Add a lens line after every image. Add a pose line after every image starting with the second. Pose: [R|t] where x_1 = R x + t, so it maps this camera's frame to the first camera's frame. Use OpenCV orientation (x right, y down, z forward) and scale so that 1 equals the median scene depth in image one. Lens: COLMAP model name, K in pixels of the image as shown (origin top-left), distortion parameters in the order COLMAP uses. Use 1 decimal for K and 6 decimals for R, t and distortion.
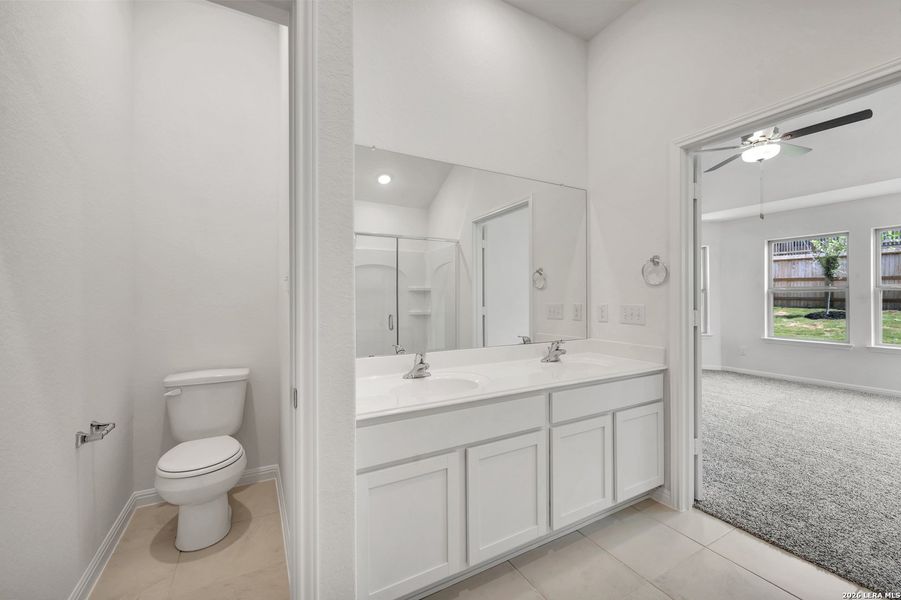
lens RADIAL K [[363.6, 0, 451.0], [0, 363.6, 296.2], [0, 0, 1]] dist [-0.001052, -0.000102]
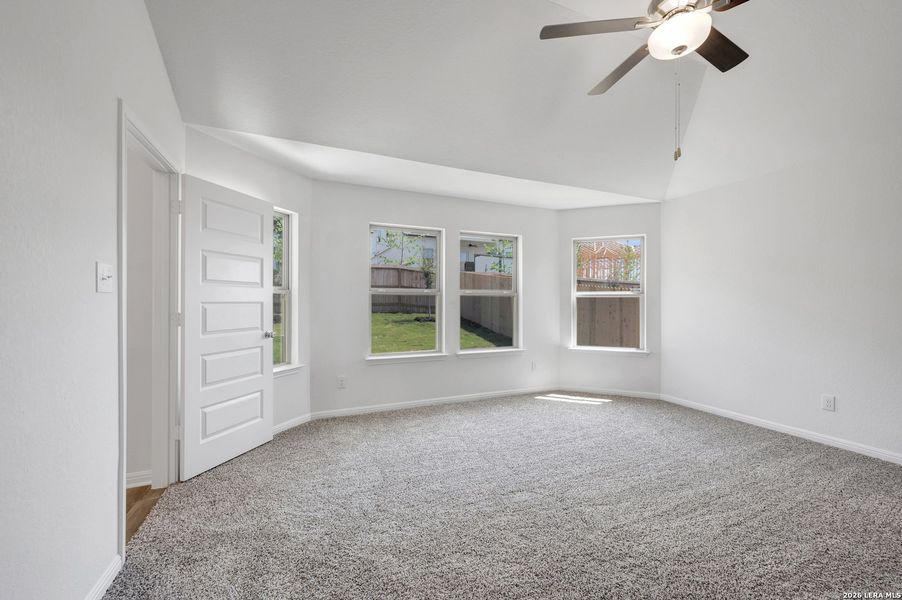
lens RADIAL K [[352.9, 0, 451.0], [0, 352.9, 300.0], [0, 0, 1]] dist [0.013705, 0.000076]
pose [[0.095413, 0.005722, 0.995421, 0.296299], [-0.005245, 0.999972, -0.005245, 0.004226], [-0.995424, -0.004720, 0.095440, 1.229997]]
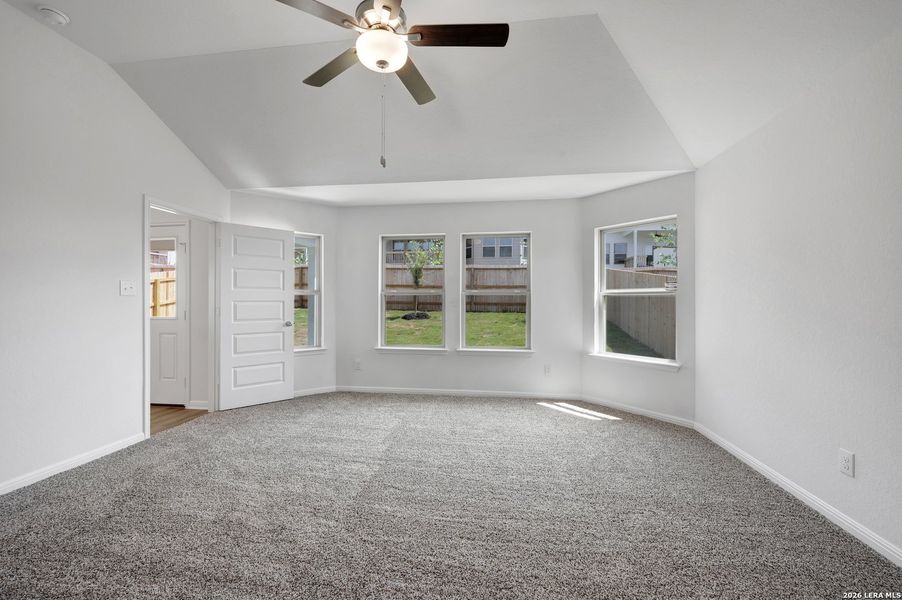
lens RADIAL K [[356.4, 0, 454.1], [0, 356.4, 298.4], [0, 0, 1]] dist [0.014899, 0.000287]
pose [[0.593172, 0.009681, 0.805017, 0.454084], [-0.005996, 0.999953, -0.007607, 0.004569], [-0.805053, -0.000314, 0.593203, 0.557272]]
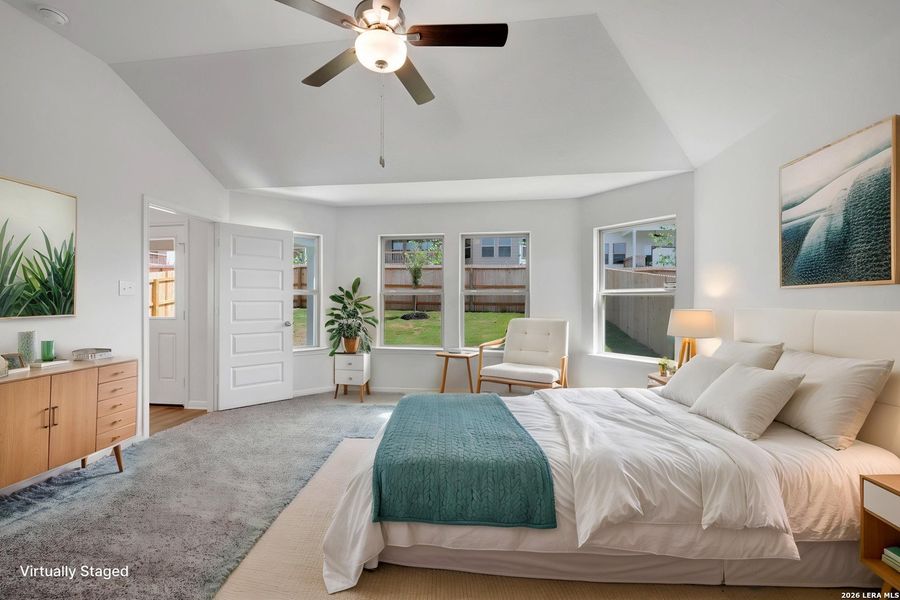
lens RADIAL K [[355.6, 0, 453.1], [0, 355.6, 298.4], [0, 0, 1]] dist [0.014899, 0.000287]
pose [[0.593129, 0.009639, 0.805050, 0.455692], [-0.006004, 0.999953, -0.007549, 0.004566], [-0.805085, -0.000355, 0.593159, 0.558550]]
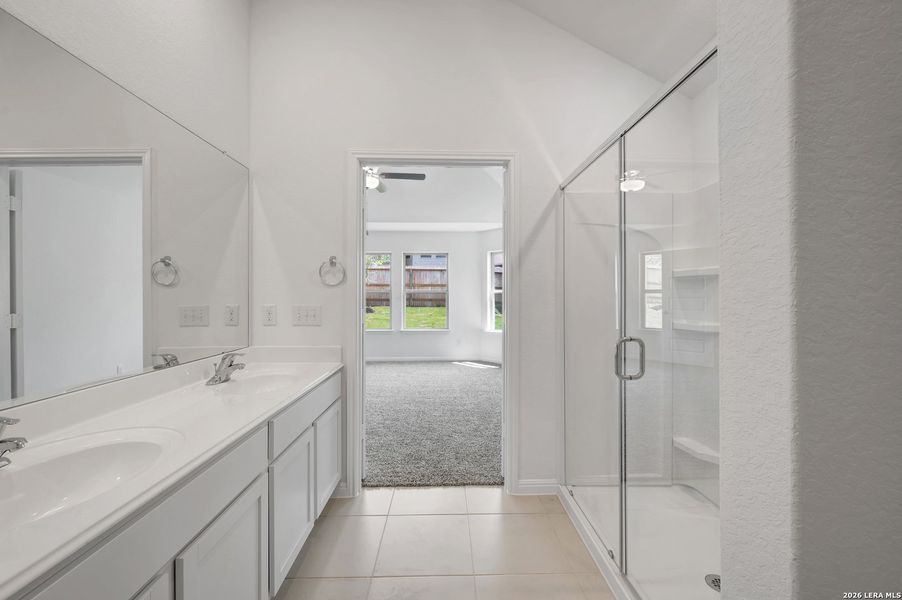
lens RADIAL K [[364.1, 0, 451.5], [0, 364.1, 296.2], [0, 0, 1]] dist [-0.001052, -0.000102]
pose [[0.456734, 0.004523, 0.889592, -0.128215], [-0.004098, 0.999987, -0.002980, 0.000672], [-0.889594, -0.002284, 0.456747, 0.164944]]
